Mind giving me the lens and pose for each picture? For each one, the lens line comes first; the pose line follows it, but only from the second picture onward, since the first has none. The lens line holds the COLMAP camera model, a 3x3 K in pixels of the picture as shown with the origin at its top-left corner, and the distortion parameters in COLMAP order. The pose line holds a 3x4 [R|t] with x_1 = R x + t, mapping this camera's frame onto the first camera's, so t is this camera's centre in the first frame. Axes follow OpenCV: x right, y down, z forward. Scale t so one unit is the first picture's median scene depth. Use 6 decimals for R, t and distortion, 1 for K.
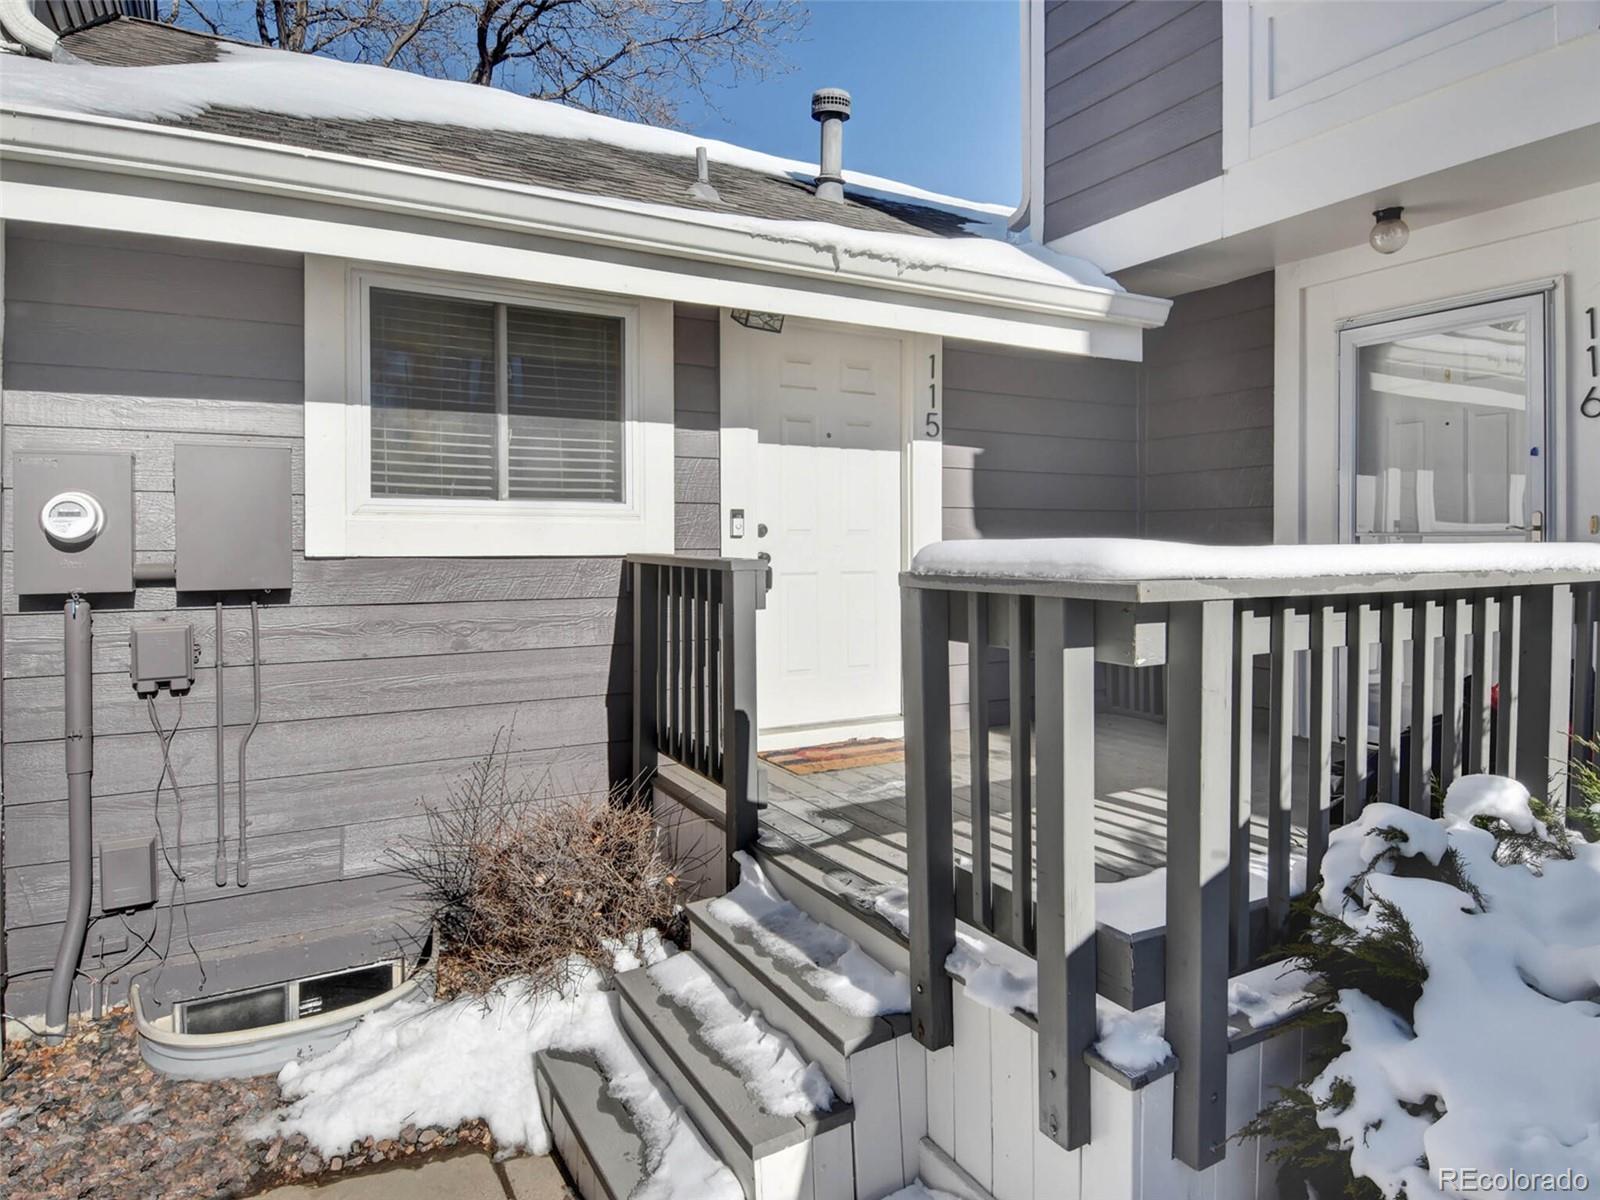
lens RADIAL K [[1026.4, 0, 800.6], [0, 1026.4, 534.4], [0, 0, 1]] dist [0.057633, -0.053045]
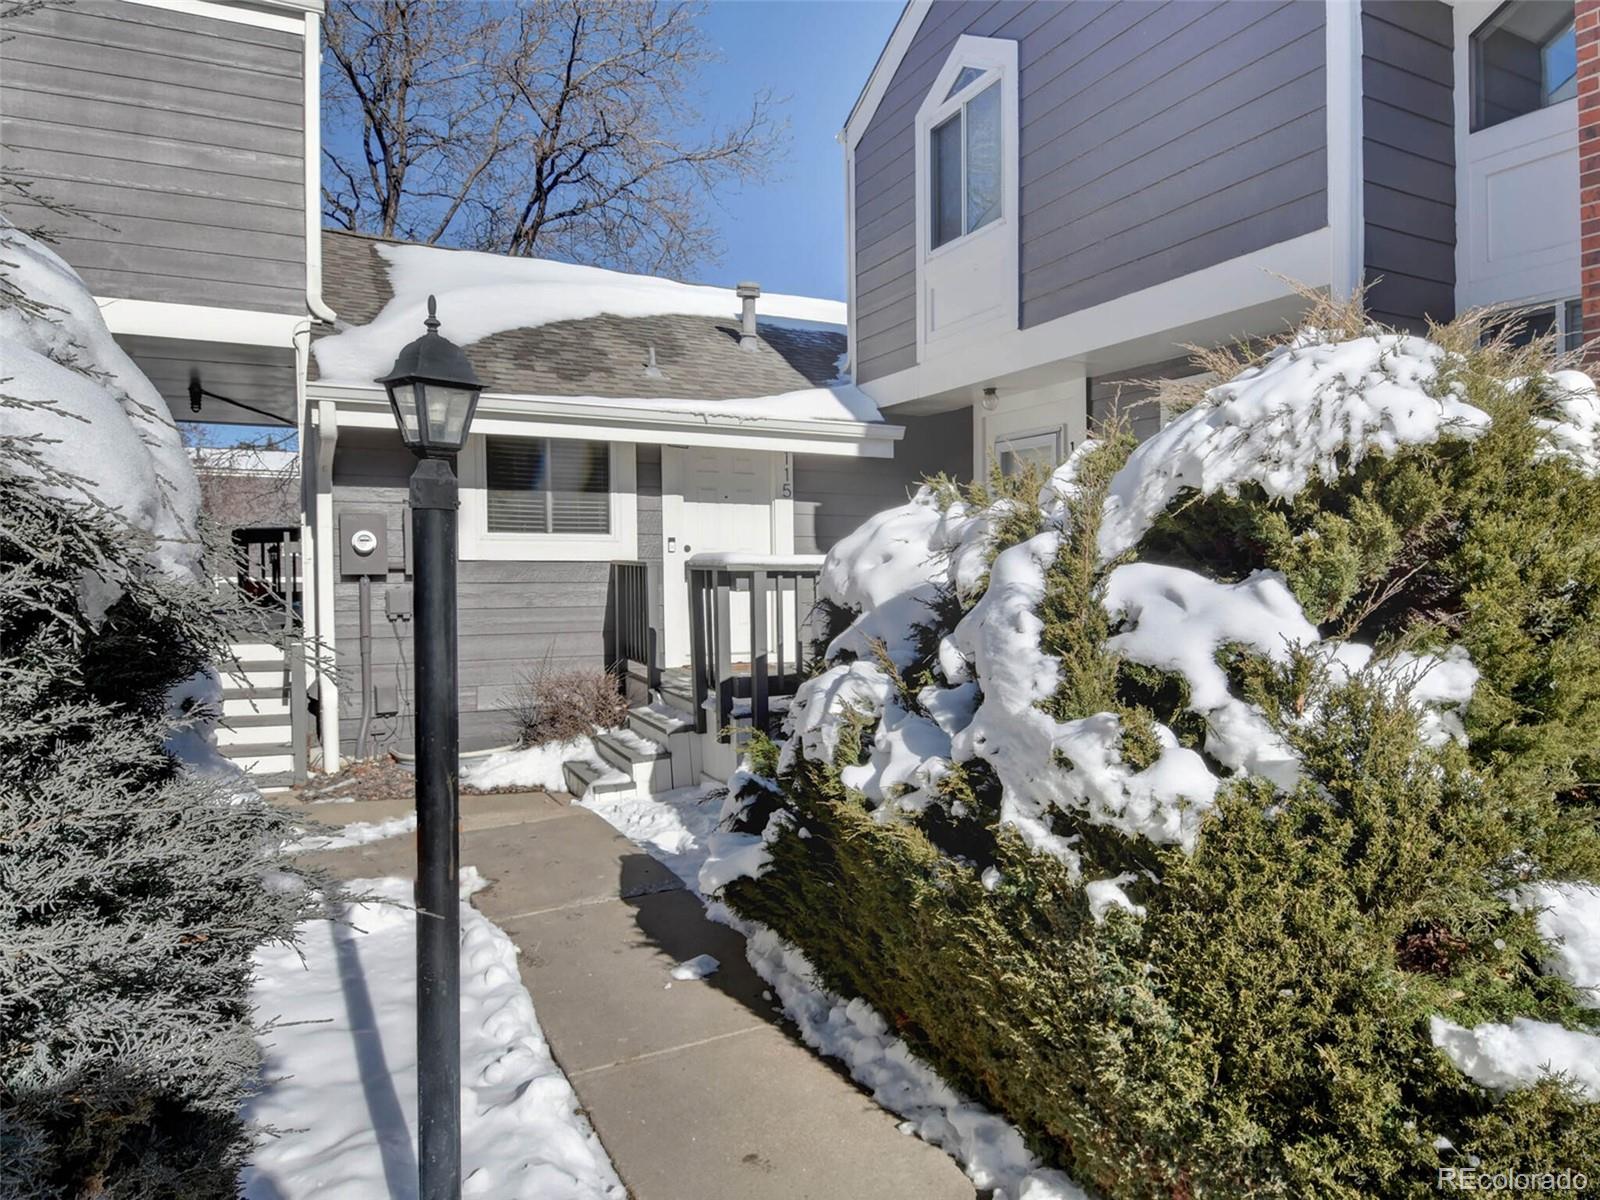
lens RADIAL K [[1003.8, 0, 820.3], [0, 1003.8, 614.4], [0, 0, 1]] dist [0.046951, 0.001979]
pose [[0.999355, 0.007389, -0.035153, 0.322829], [-0.005165, 0.998005, 0.062928, -0.001130], [0.035548, -0.062706, 0.997399, -0.993477]]
